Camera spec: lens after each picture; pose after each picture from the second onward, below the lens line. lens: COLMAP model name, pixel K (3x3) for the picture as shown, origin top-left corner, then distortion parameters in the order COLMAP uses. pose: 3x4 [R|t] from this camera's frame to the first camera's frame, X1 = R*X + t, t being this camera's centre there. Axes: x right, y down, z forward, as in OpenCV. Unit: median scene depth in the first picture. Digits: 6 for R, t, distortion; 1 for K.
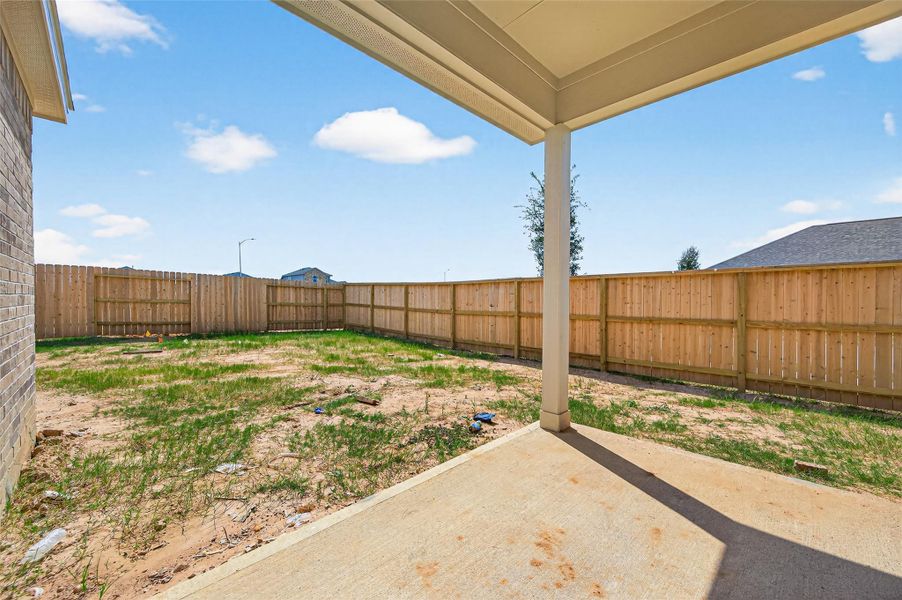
lens RADIAL K [[350.7, 0, 450.8], [0, 350.7, 303.5], [0, 0, 1]] dist [0.003813, -0.000301]
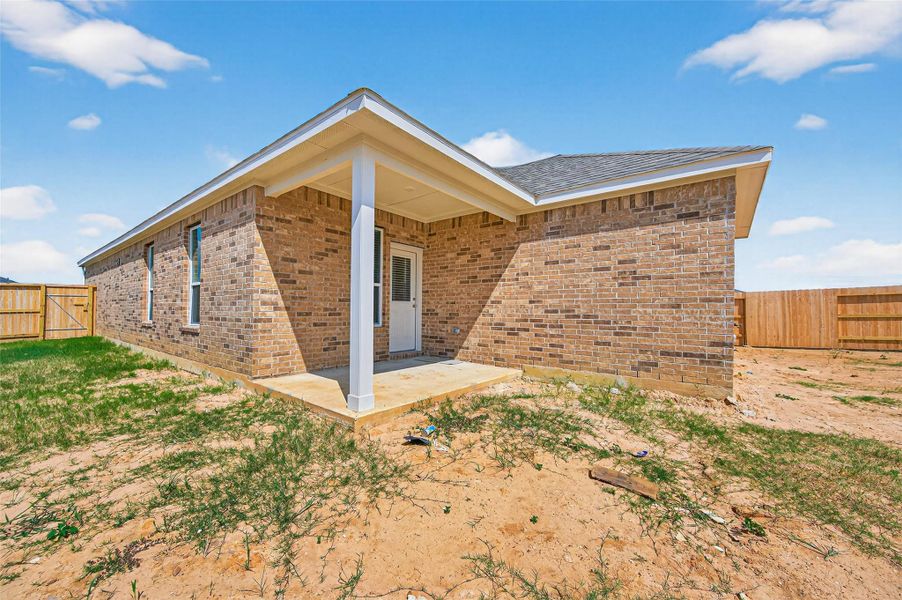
lens RADIAL K [[350.7, 0, 450.8], [0, 350.7, 303.5], [0, 0, 1]] dist [0.003813, -0.000301]
pose [[-0.991794, -0.012437, -0.127236, 0.124193], [-0.012384, 0.999923, -0.001213, 0.000024], [0.127241, 0.000373, -0.991872, 1.803405]]
